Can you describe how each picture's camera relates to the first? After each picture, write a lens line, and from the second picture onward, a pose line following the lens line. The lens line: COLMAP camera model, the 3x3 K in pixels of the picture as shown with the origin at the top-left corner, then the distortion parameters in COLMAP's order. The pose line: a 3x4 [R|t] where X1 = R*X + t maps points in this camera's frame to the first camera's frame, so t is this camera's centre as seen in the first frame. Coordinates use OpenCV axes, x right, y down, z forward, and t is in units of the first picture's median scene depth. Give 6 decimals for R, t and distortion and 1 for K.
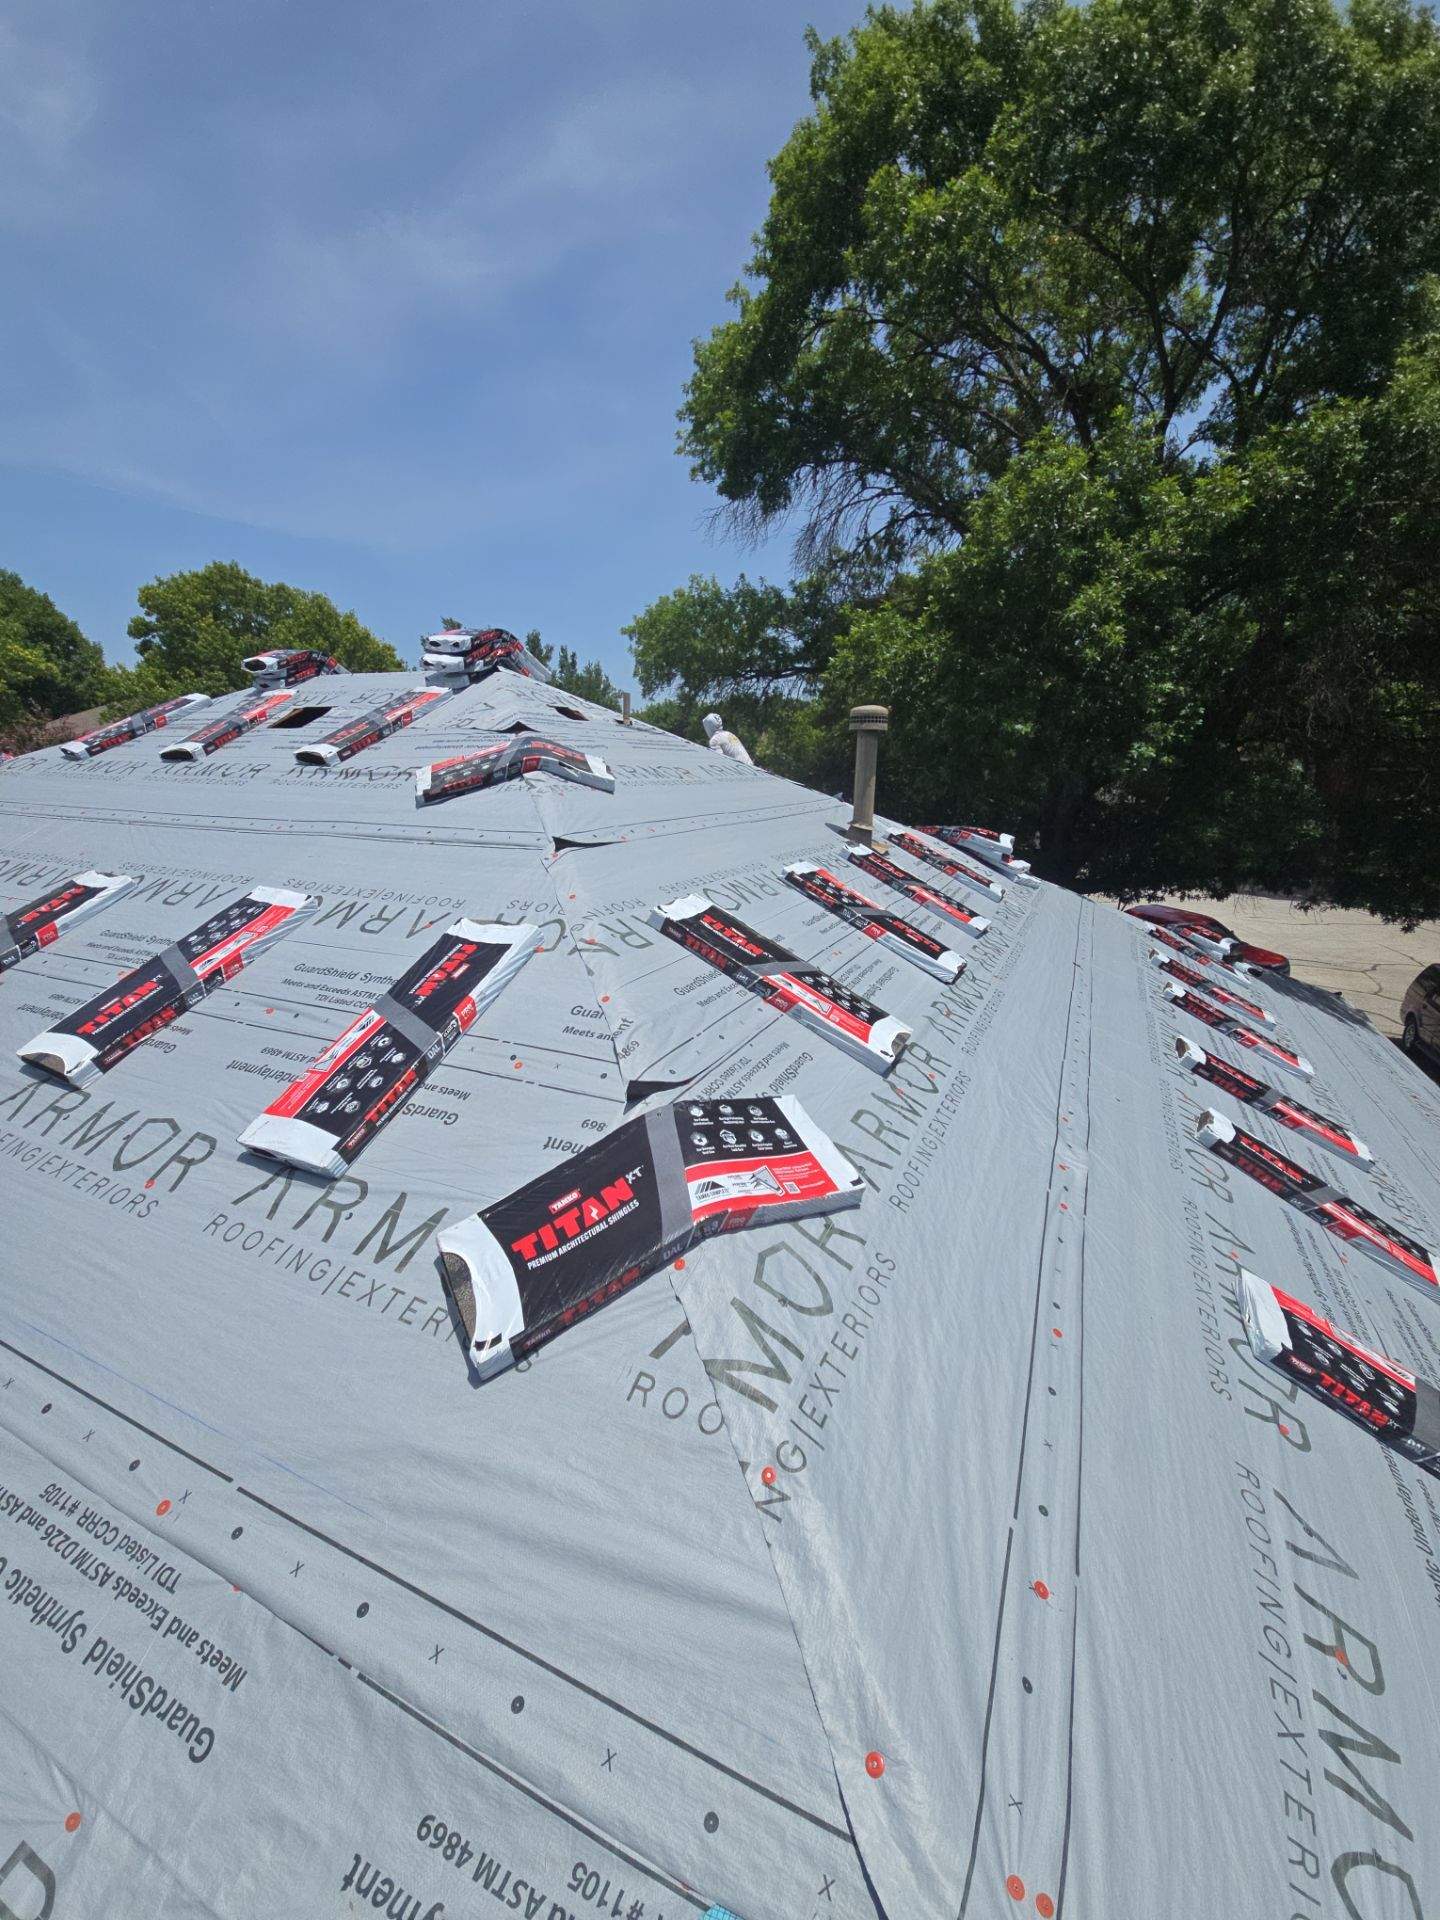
lens RADIAL K [[768.2, 0, 717.0], [0, 768.2, 969.2], [0, 0, 1]] dist [-0.008432, 0.000188]
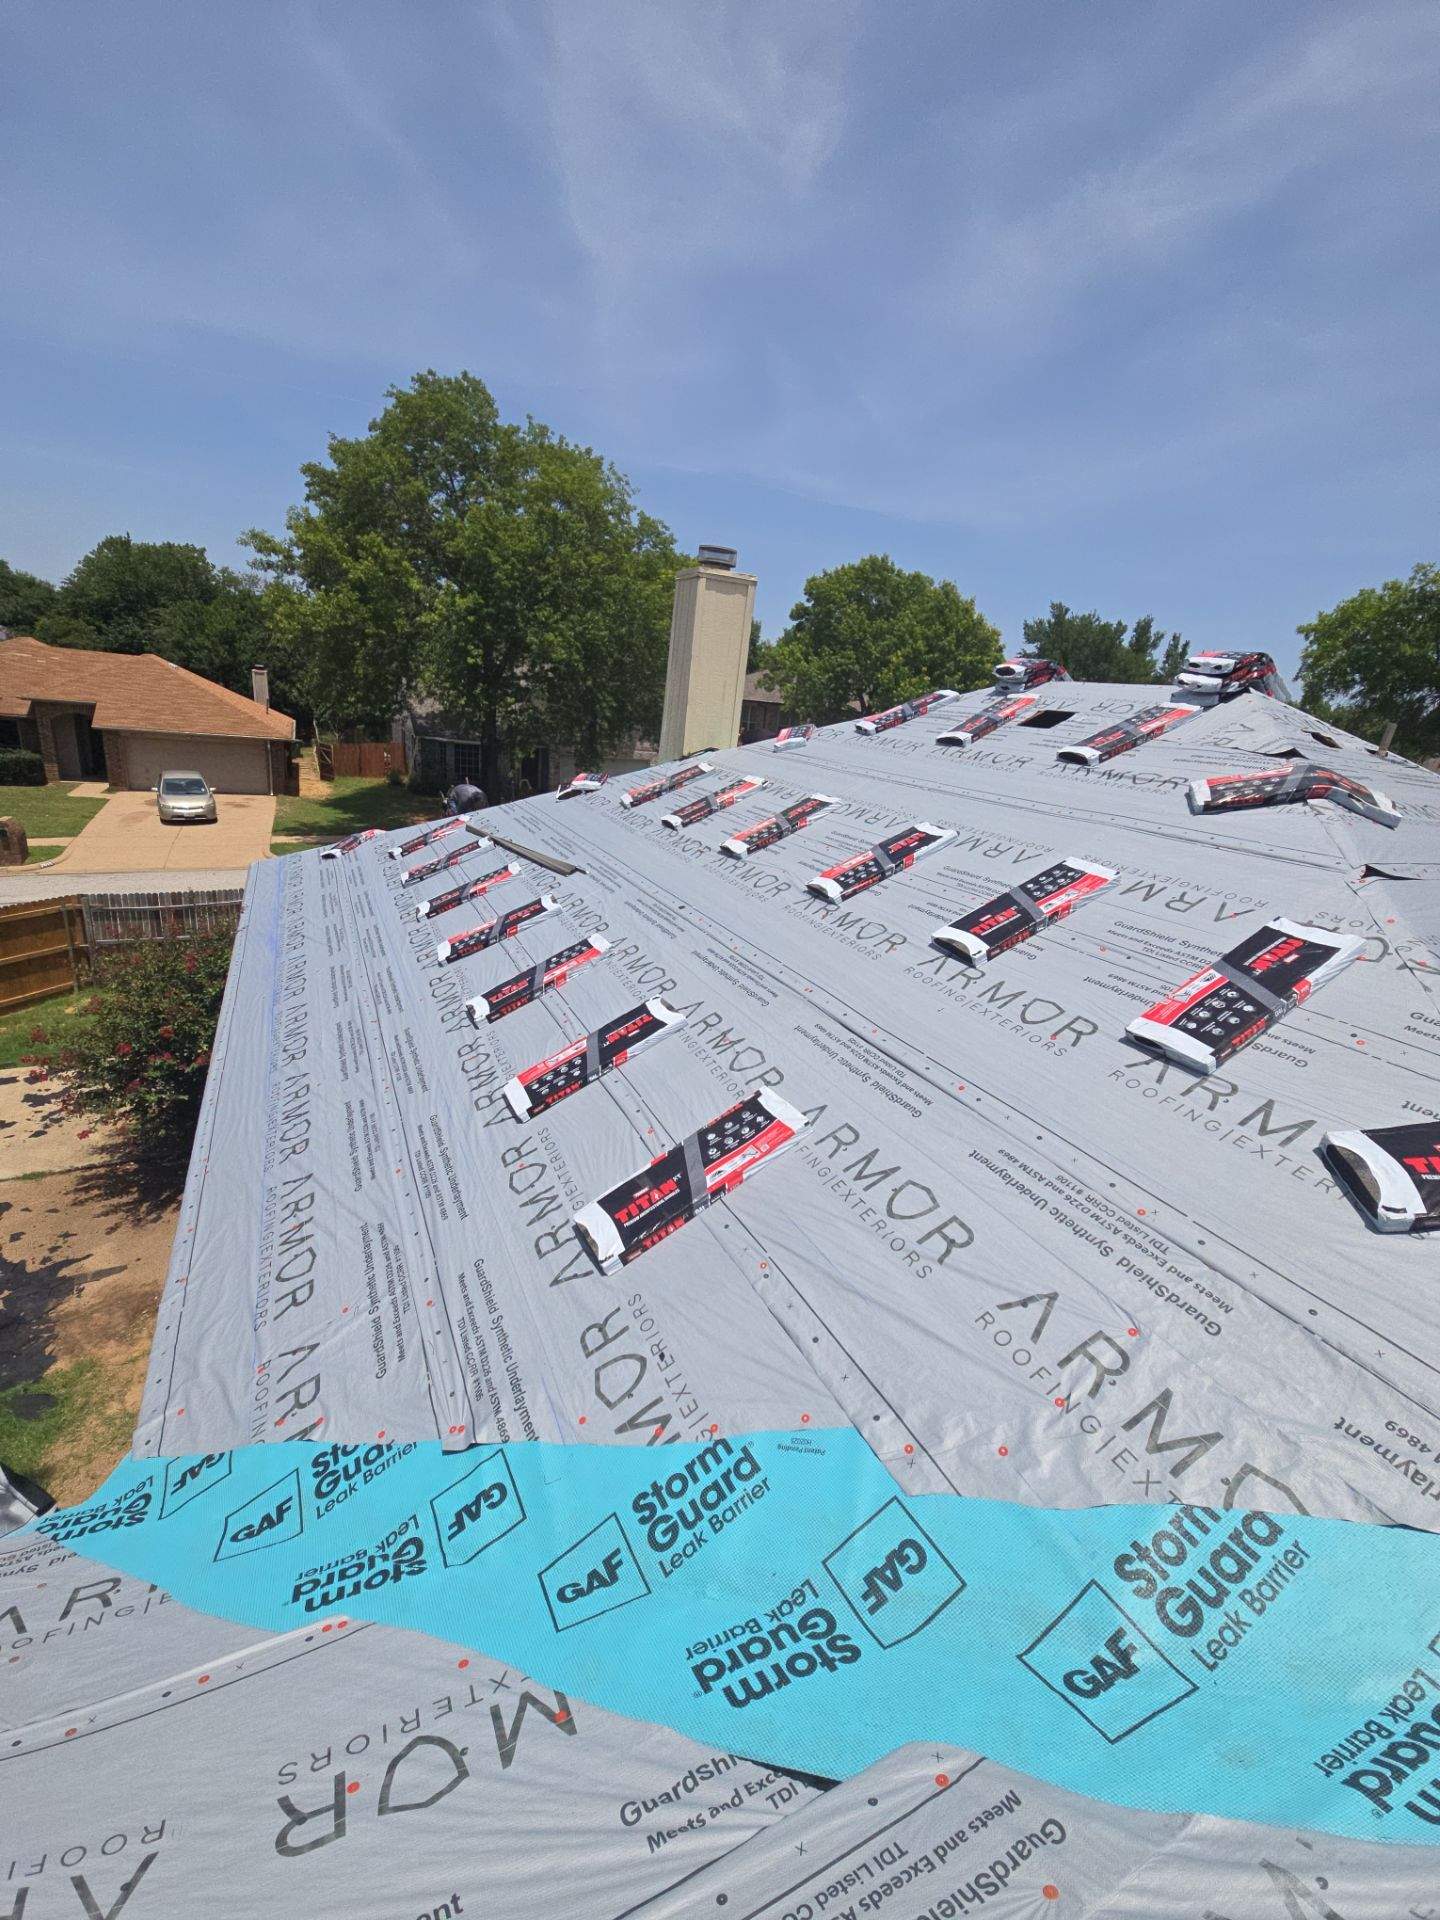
lens RADIAL K [[752.7, 0, 712.0], [0, 752.7, 967.7], [0, 0, 1]] dist [0.001418, -0.006449]
pose [[0.779922, 0.270495, -0.564406, -0.268013], [-0.254971, 0.960879, 0.108176, 0.090928], [0.571587, 0.059538, 0.818378, -0.410324]]
